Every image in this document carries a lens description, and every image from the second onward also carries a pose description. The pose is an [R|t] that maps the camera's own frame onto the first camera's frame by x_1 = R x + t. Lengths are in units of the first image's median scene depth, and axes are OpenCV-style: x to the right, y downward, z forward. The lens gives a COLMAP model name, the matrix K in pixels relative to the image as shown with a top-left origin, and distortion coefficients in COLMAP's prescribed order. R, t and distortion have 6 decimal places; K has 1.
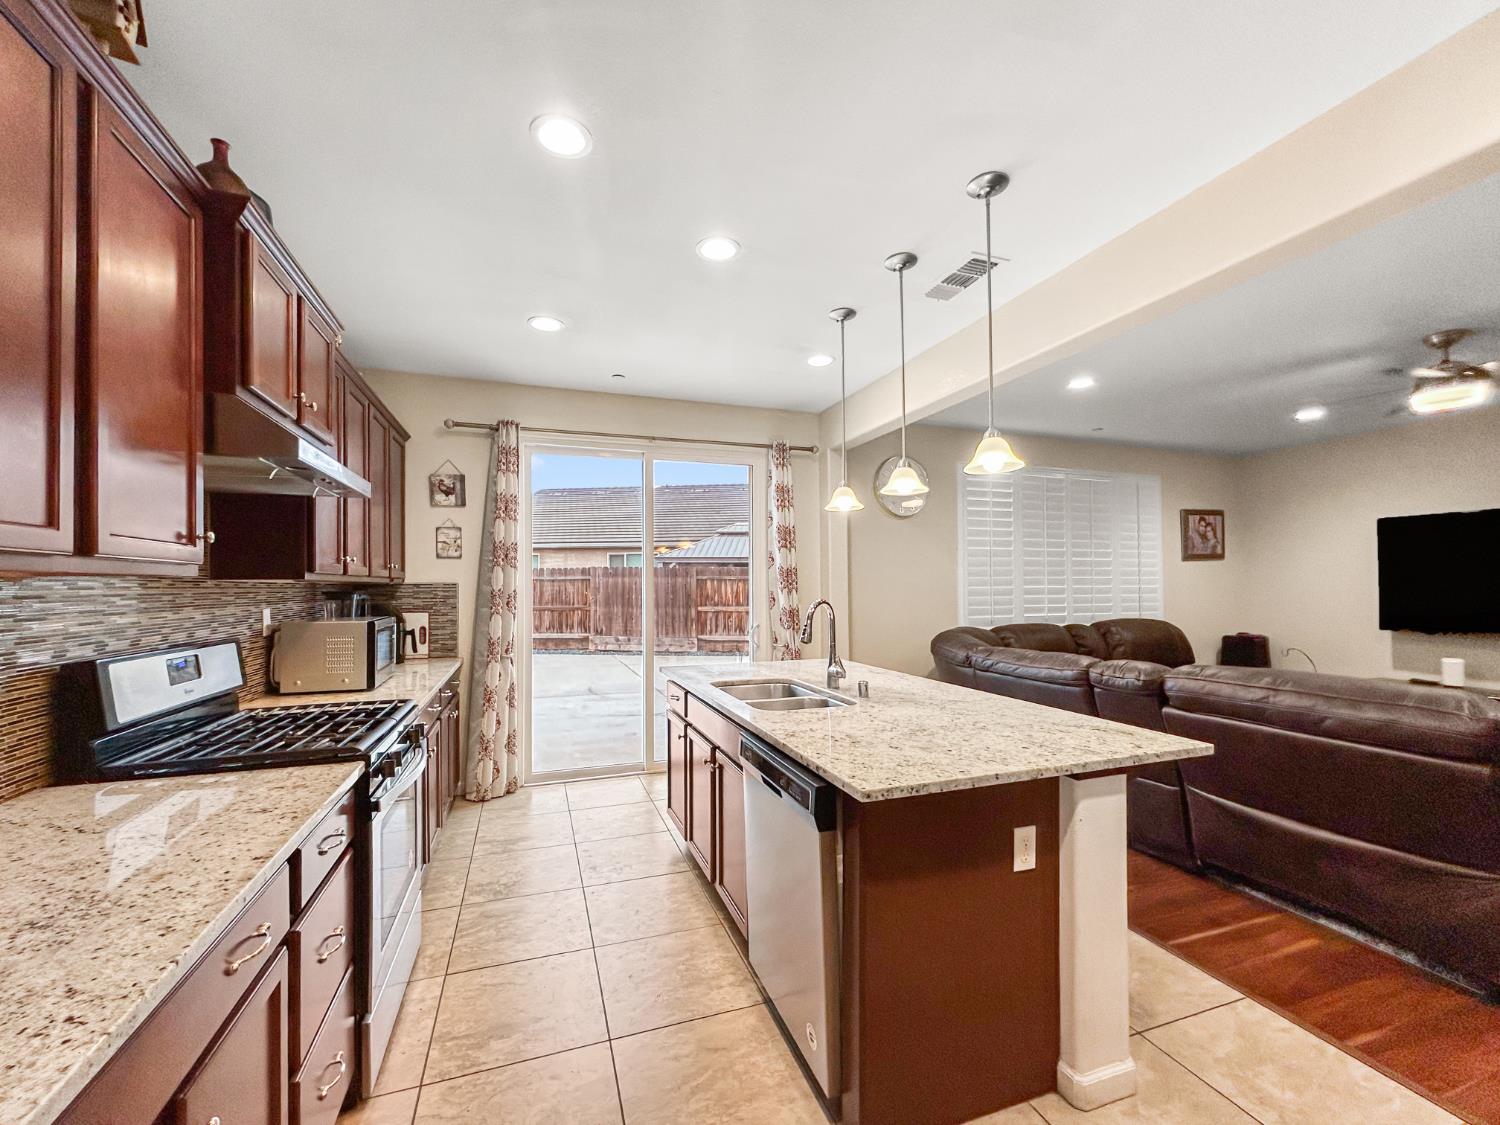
lens RADIAL K [[621.7, 0, 751.3], [0, 621.7, 558.4], [0, 0, 1]] dist [-0.000154, 0.000134]
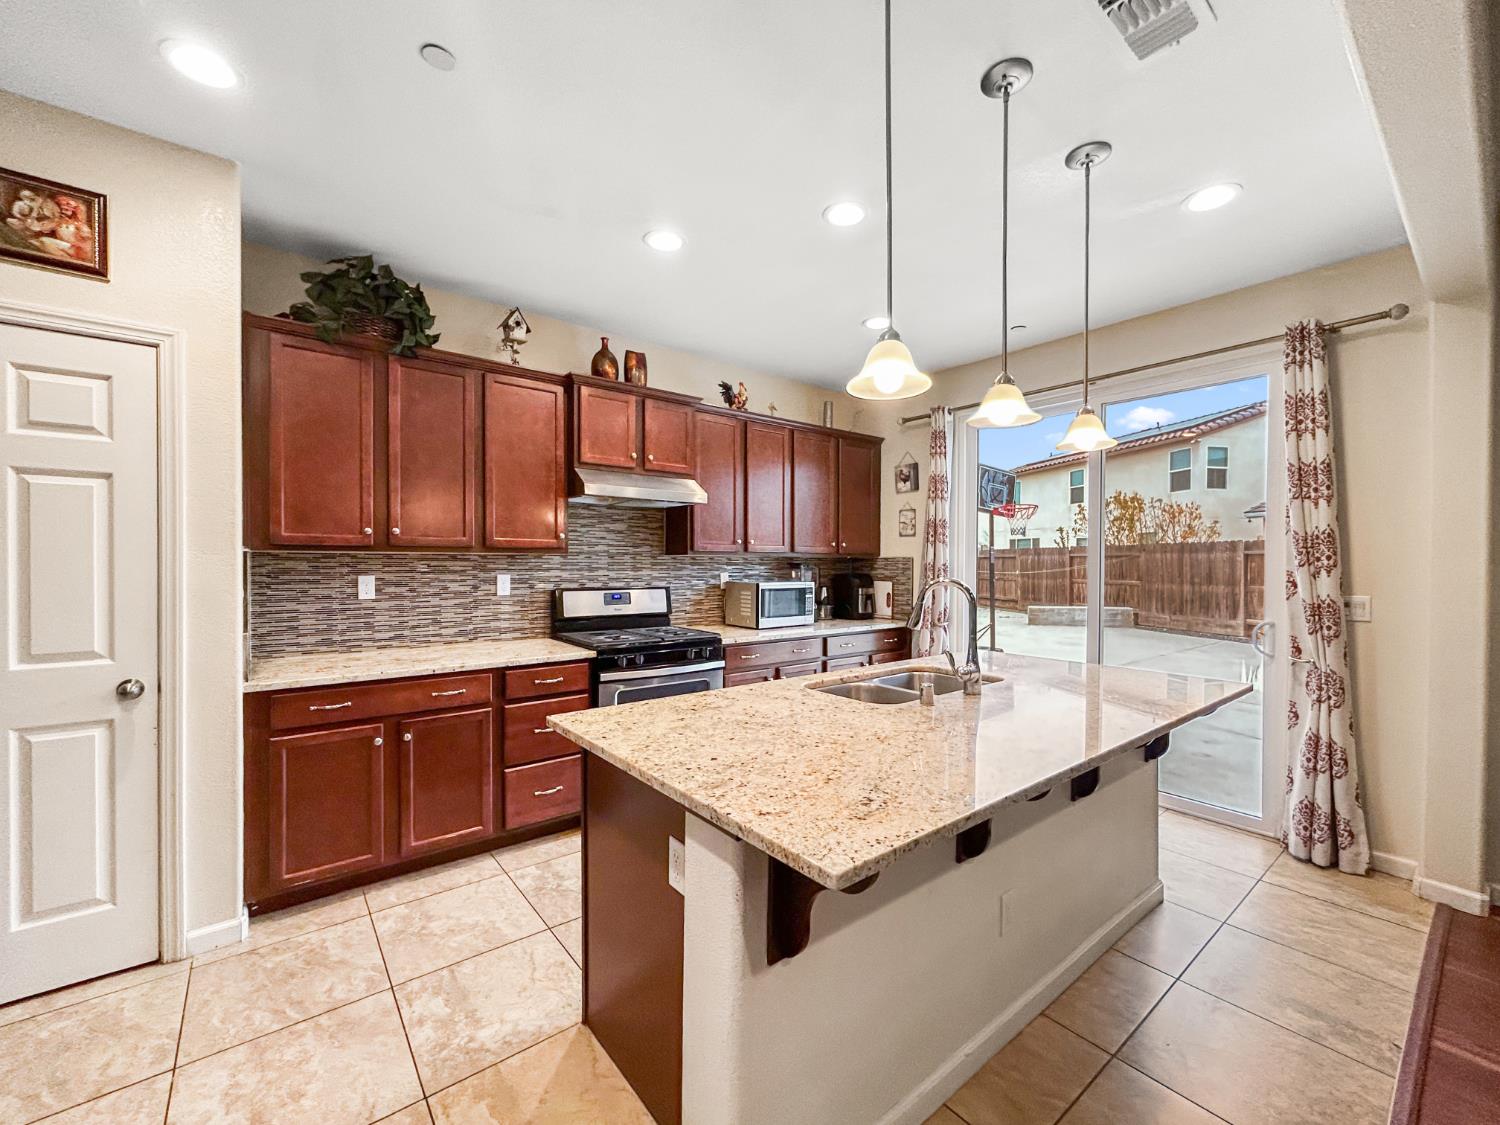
lens RADIAL K [[621.7, 0, 751.3], [0, 621.7, 558.4], [0, 0, 1]] dist [-0.000154, 0.000134]
pose [[0.319775, 0.001430, -0.947492, 0.718707], [0.037106, 0.999213, 0.014031, 0.019596], [0.946767, -0.039644, 0.319470, 0.468438]]
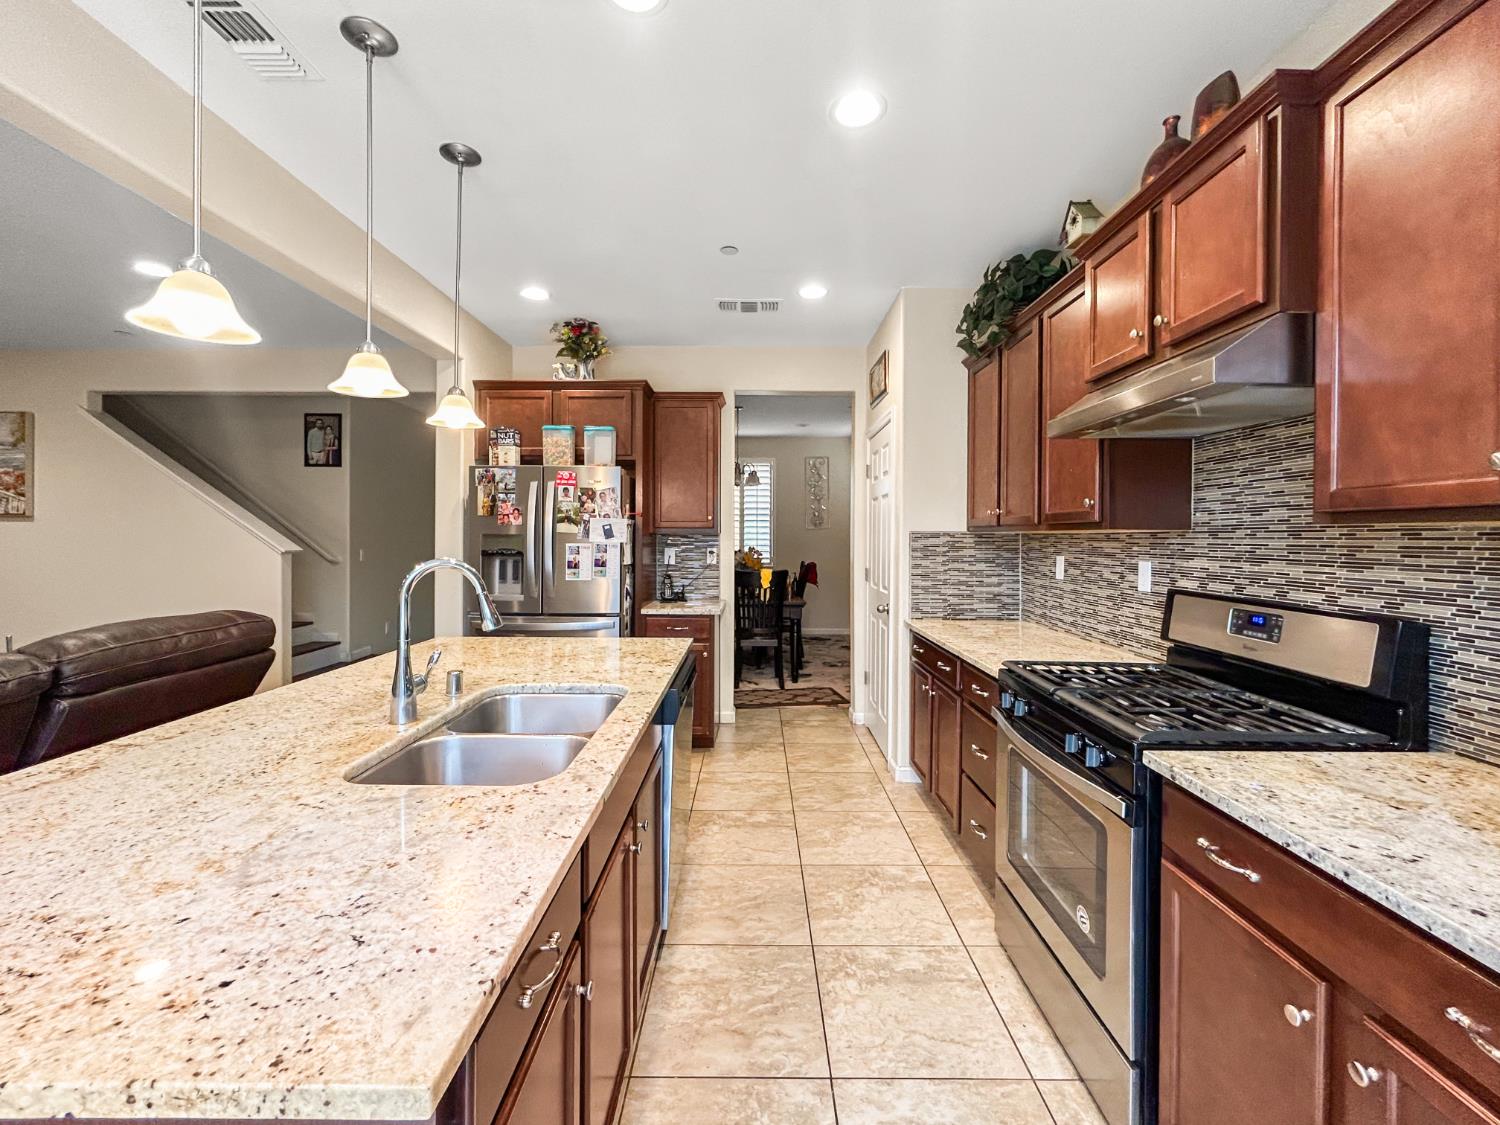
lens RADIAL K [[603.1, 0, 750.0], [0, 603.1, 562.5], [0, 0, 1]] dist [-0.000899, -0.000054]
pose [[-0.947126, -0.022917, 0.320043, -0.306322], [-0.024255, 0.999706, -0.000193, 0.063172], [-0.319944, -0.007945, -0.947403, 1.302365]]
